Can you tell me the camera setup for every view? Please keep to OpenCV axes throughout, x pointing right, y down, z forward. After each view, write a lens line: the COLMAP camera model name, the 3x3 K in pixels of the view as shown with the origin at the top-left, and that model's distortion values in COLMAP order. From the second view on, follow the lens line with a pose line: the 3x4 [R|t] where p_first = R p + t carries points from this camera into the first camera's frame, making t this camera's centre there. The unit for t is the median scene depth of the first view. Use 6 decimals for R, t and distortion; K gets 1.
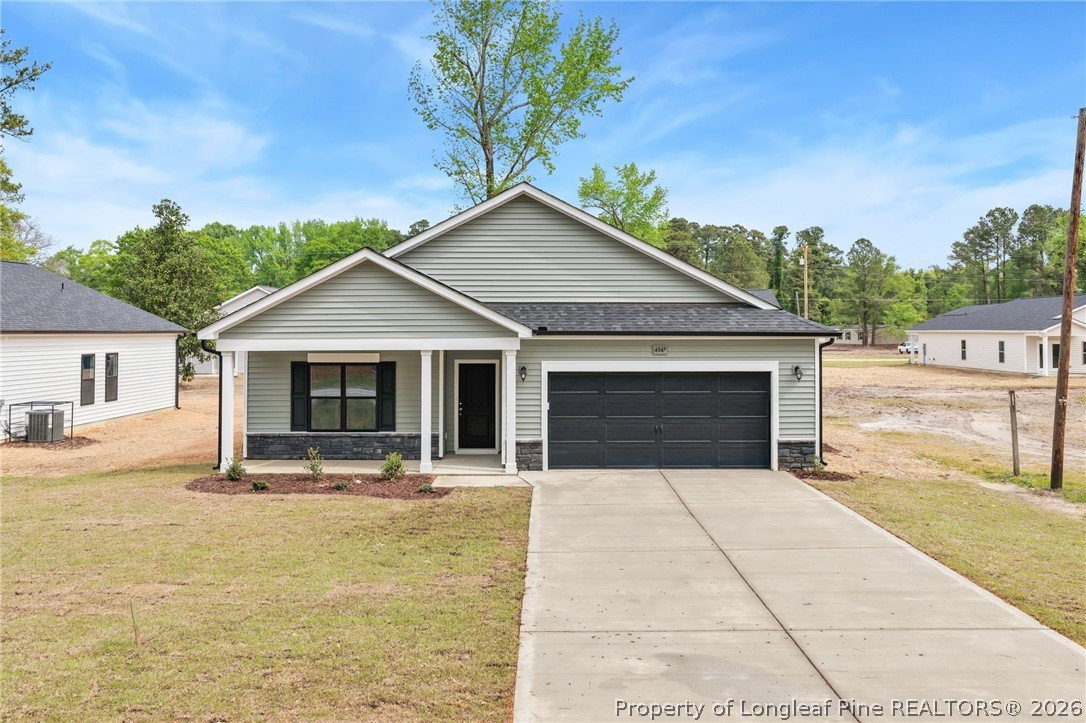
lens RADIAL K [[933.6, 0, 556.7], [0, 933.6, 311.8], [0, 0, 1]] dist [0.009400, -0.005494]
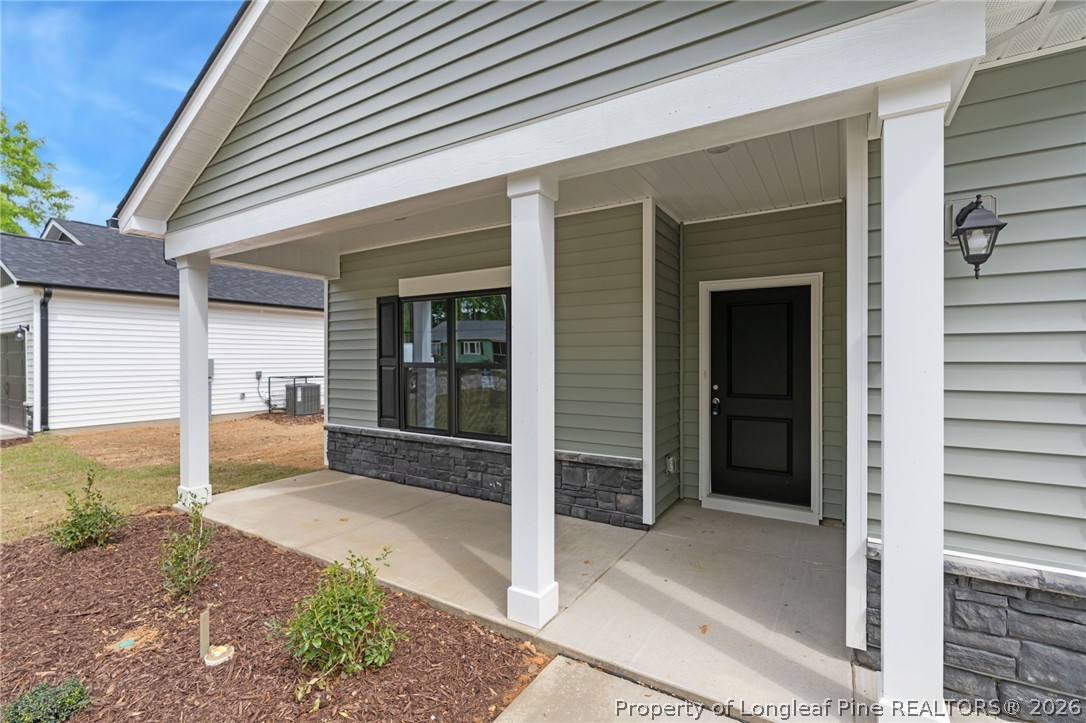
lens RADIAL K [[484.3, 0, 540.0], [0, 484.3, 358.6], [0, 0, 1]] dist [0.000264, -0.000080]
pose [[0.843878, -0.002077, -0.536531, -0.058091], [0.012847, 0.999784, 0.016336, 0.088998], [0.536381, -0.020678, 0.843722, 0.852972]]
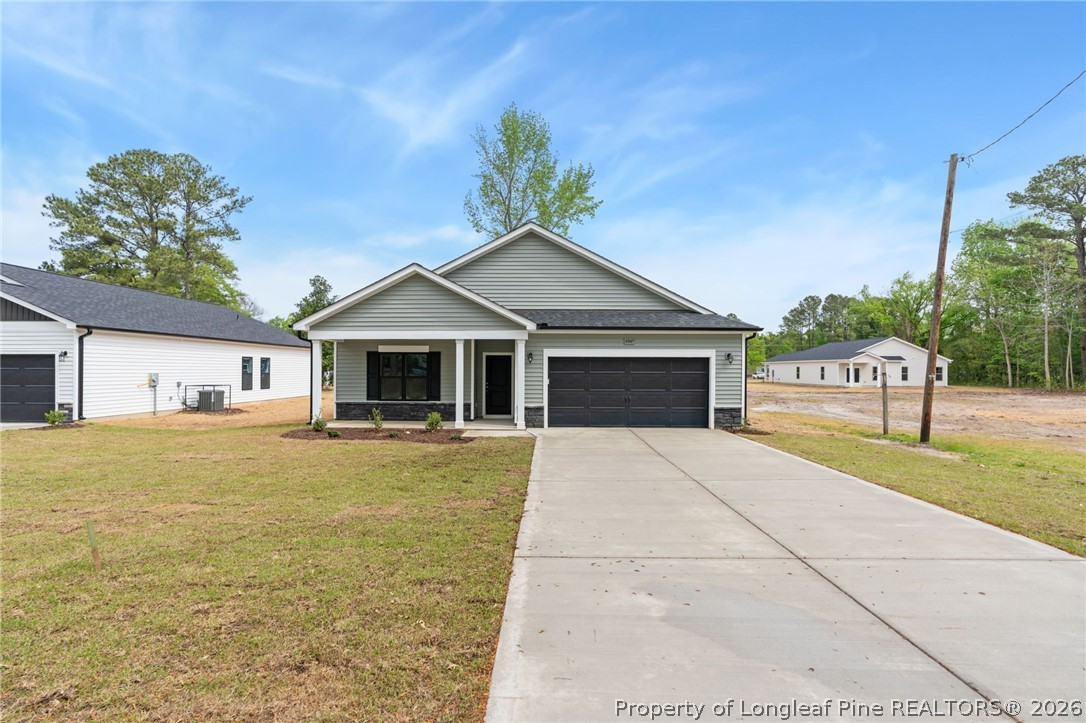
lens RADIAL K [[517.0, 0, 543.4], [0, 517.0, 372.6], [0, 0, 1]] dist [0.001859, -0.000163]
pose [[0.999765, 0.003775, -0.021336, 0.000393], [-0.003264, 0.999708, 0.023931, 0.069004], [0.021421, -0.023856, 0.999486, 0.231511]]
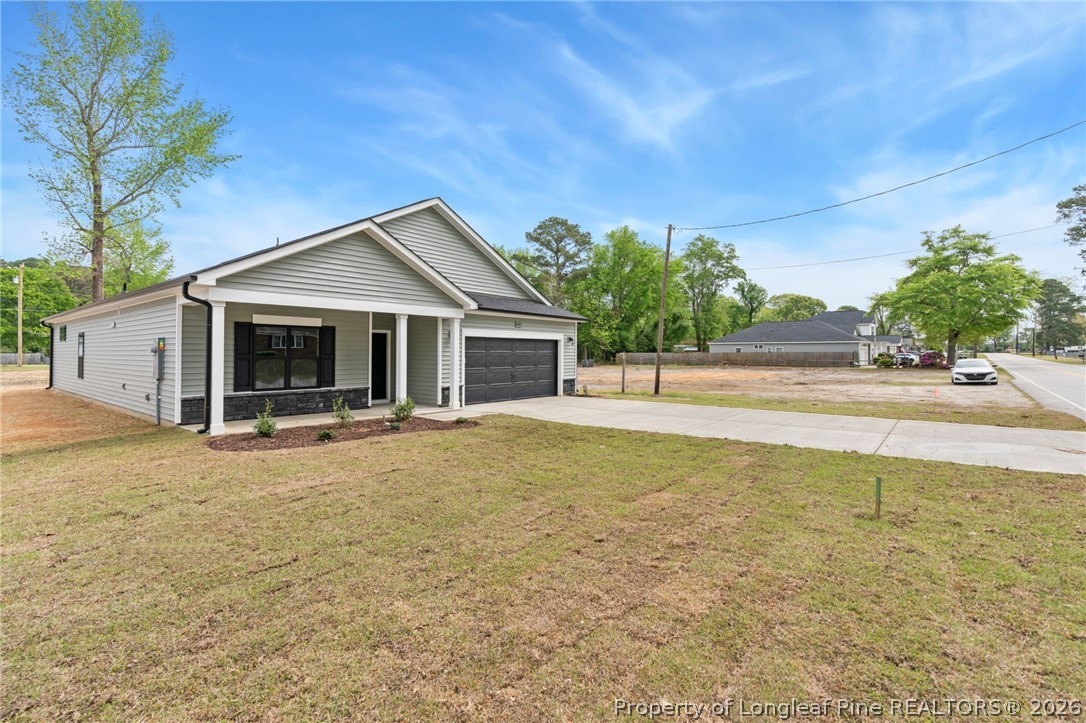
lens RADIAL K [[489.7, 0, 538.9], [0, 489.7, 349.6], [0, 0, 1]] dist [-0.000415, 0.000165]
pose [[0.645461, 0.007080, 0.763761, -0.494816], [-0.020676, 0.999753, 0.008205, 0.075330], [-0.763514, -0.021087, 0.645447, 0.438802]]
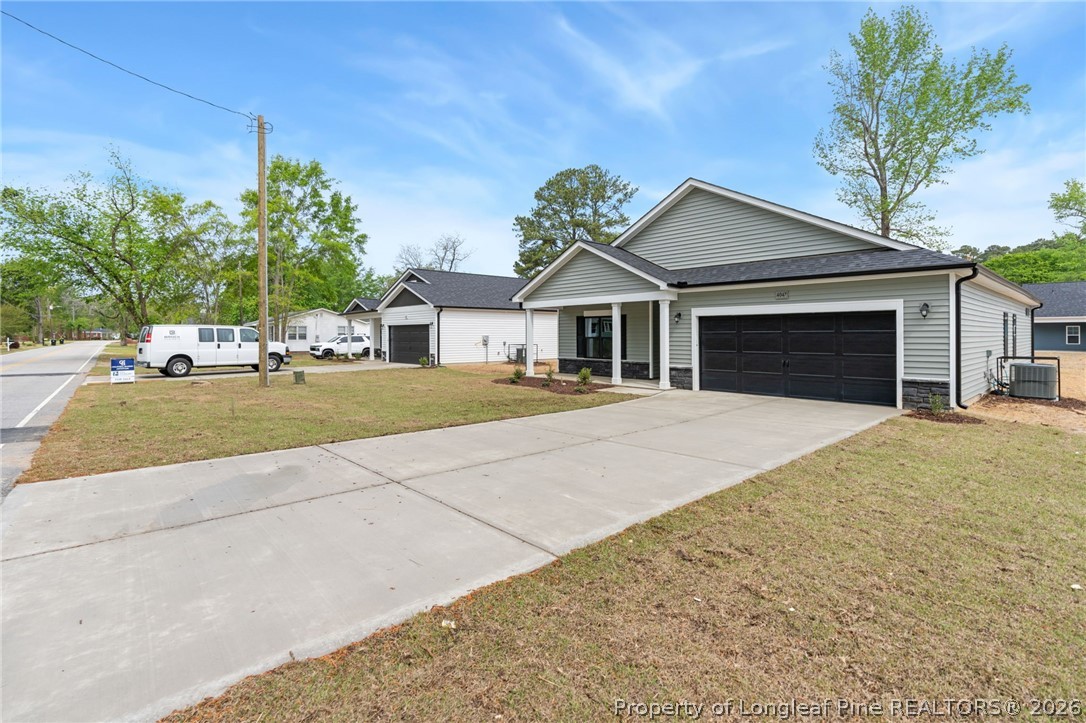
lens RADIAL K [[517.0, 0, 544.9], [0, 517.0, 338.9], [0, 0, 1]] dist [0.001859, -0.000163]
pose [[0.668983, 0.004750, -0.743263, 0.390725], [0.016048, 0.999654, 0.020833, 0.077171], [0.743105, -0.025865, 0.668675, 0.346794]]
